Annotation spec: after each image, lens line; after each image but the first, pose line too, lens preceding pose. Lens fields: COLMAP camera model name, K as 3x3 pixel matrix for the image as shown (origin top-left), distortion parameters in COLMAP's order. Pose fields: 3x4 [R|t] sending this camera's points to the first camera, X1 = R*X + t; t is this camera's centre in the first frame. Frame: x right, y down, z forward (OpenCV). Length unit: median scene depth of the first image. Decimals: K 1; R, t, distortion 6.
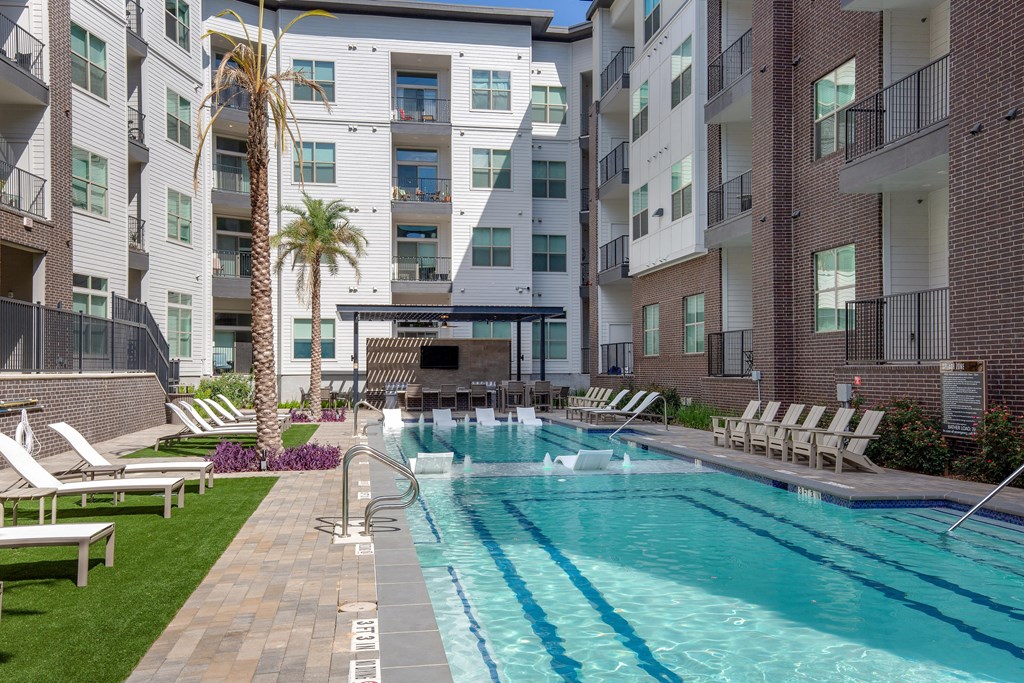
lens RADIAL K [[871.6, 0, 500.2], [0, 871.6, 375.7], [0, 0, 1]] dist [0.005024, 0.008160]
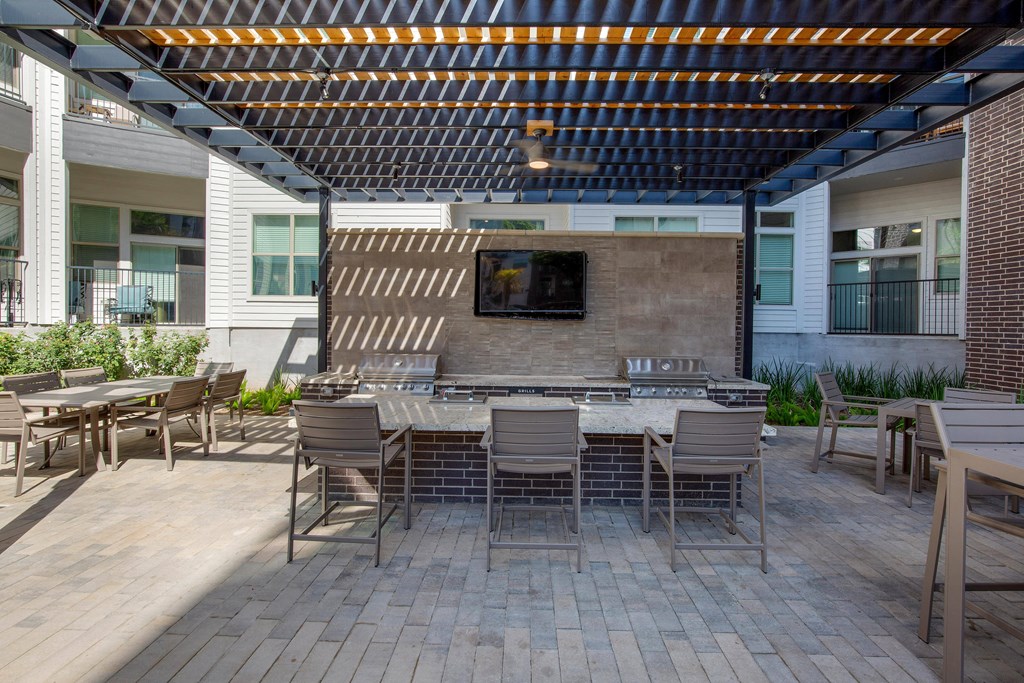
lens RADIAL K [[474.6, 0, 510.0], [0, 474.6, 342.3], [0, 0, 1]] dist [-0.018247, 0.000004]
pose [[0.983830, 0.022925, -0.177629, -0.042297], [-0.016562, 0.999170, 0.037219, -0.004876], [0.178335, -0.033676, 0.983393, 0.769504]]
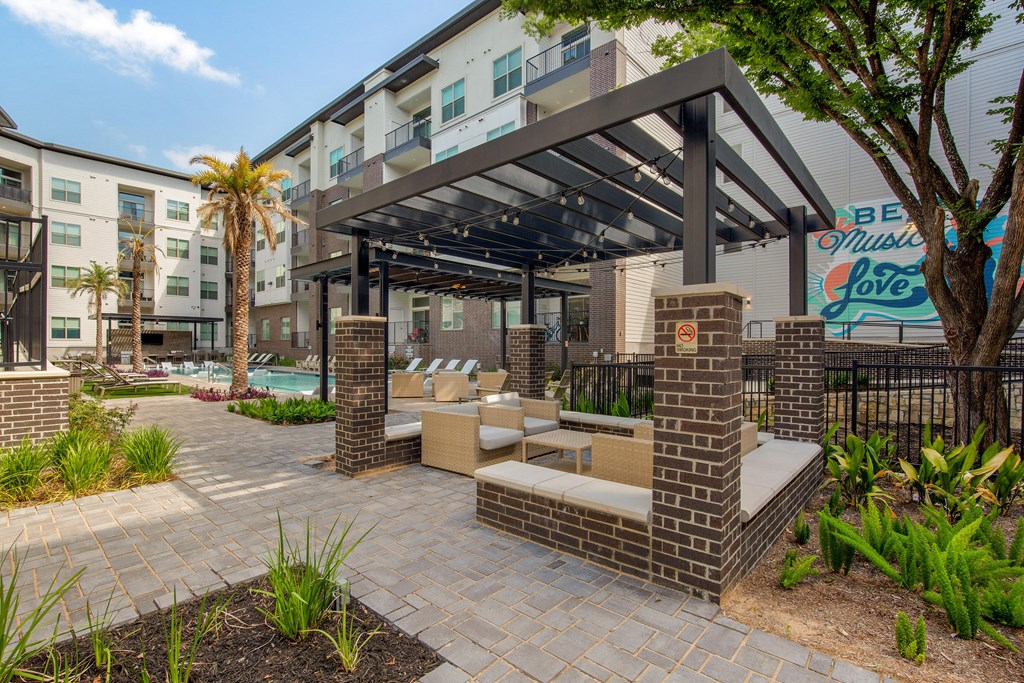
lens RADIAL K [[474.6, 0, 510.0], [0, 474.6, 342.3], [0, 0, 1]] dist [-0.018247, 0.000004]
pose [[0.770616, 0.008543, 0.637242, -0.118100], [0.000400, 0.999903, -0.013888, 0.002460], [-0.637299, 0.010957, 0.770538, -0.382372]]
